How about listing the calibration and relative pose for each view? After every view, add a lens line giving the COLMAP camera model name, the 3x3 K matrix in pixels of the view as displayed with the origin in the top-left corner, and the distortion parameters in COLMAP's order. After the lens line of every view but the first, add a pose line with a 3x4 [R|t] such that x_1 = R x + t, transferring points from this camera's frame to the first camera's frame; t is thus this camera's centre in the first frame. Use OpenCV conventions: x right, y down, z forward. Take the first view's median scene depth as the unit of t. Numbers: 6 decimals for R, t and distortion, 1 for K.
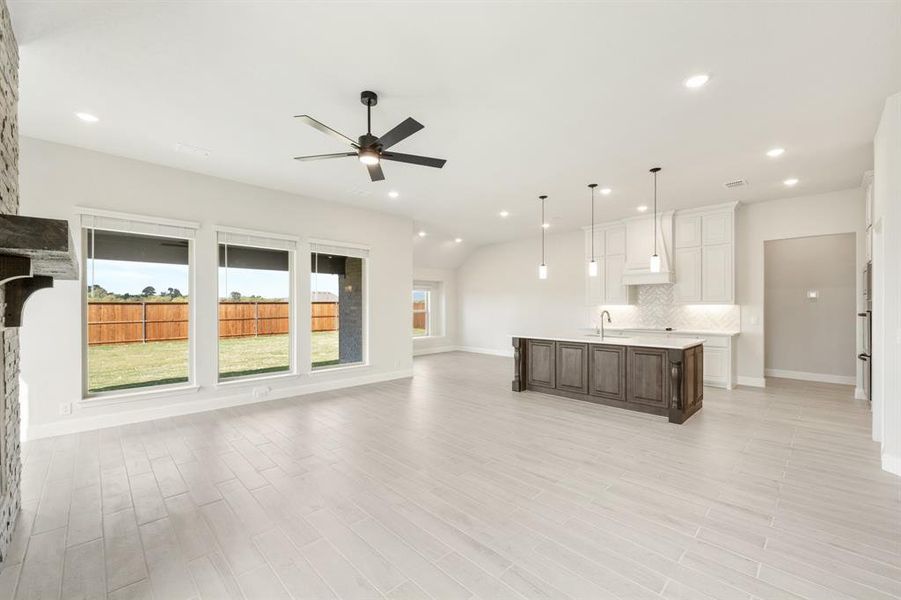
lens RADIAL K [[363.0, 0, 453.7], [0, 363.0, 307.5], [0, 0, 1]] dist [-0.004634, 0.000491]
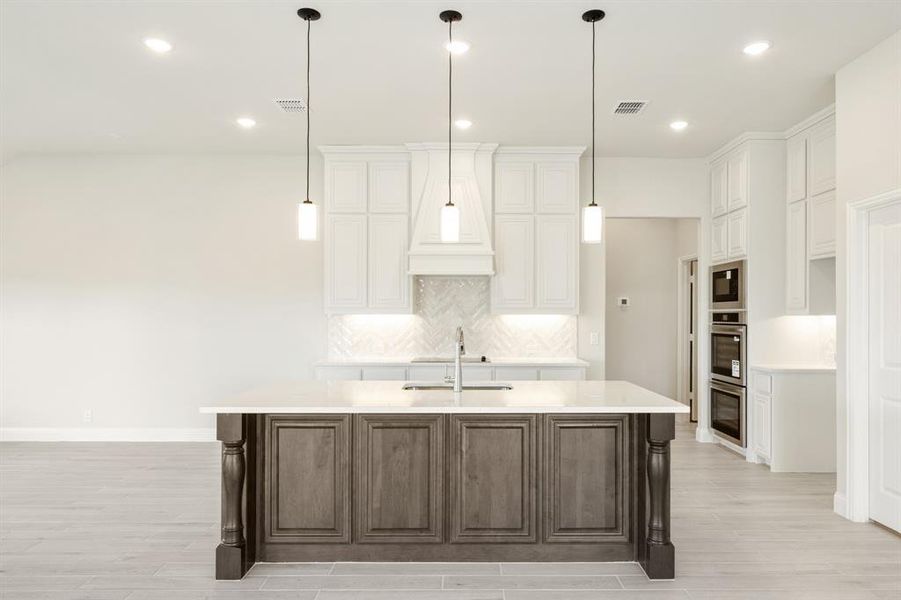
lens RADIAL K [[557.7, 0, 462.0], [0, 557.7, 315.3], [0, 0, 1]] dist [0.010552, 0.000080]
pose [[0.691209, 0.004413, 0.722641, -0.048926], [-0.003741, 0.999990, -0.002529, -0.004165], [-0.722645, -0.000955, 0.691219, 0.502717]]
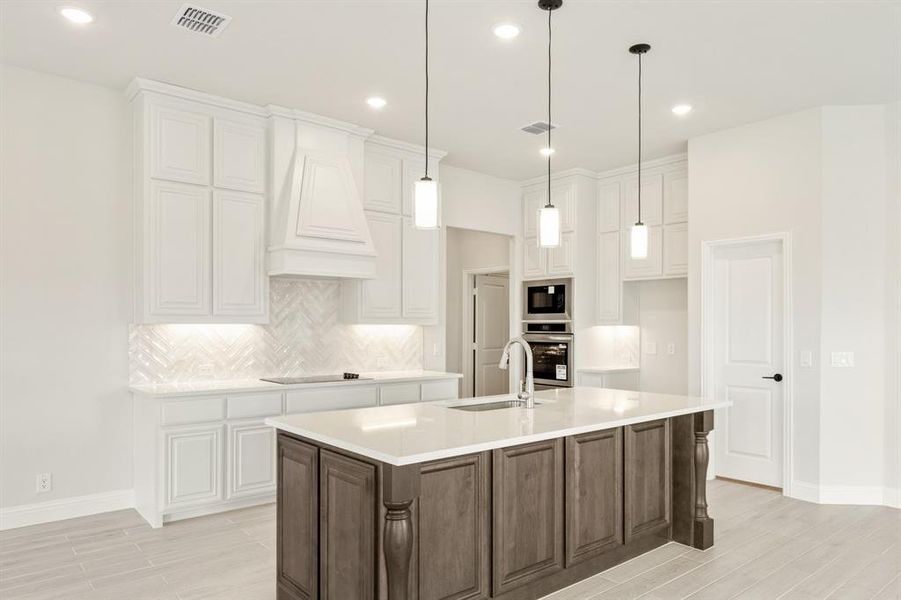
lens RADIAL K [[597.6, 0, 455.0], [0, 597.6, 329.8], [0, 0, 1]] dist [0.001952, 0.000950]
pose [[0.068510, -0.002541, 0.997647, -0.213193], [-0.002853, 0.999992, 0.002743, -0.002802], [-0.997646, -0.003034, 0.068502, 0.945233]]
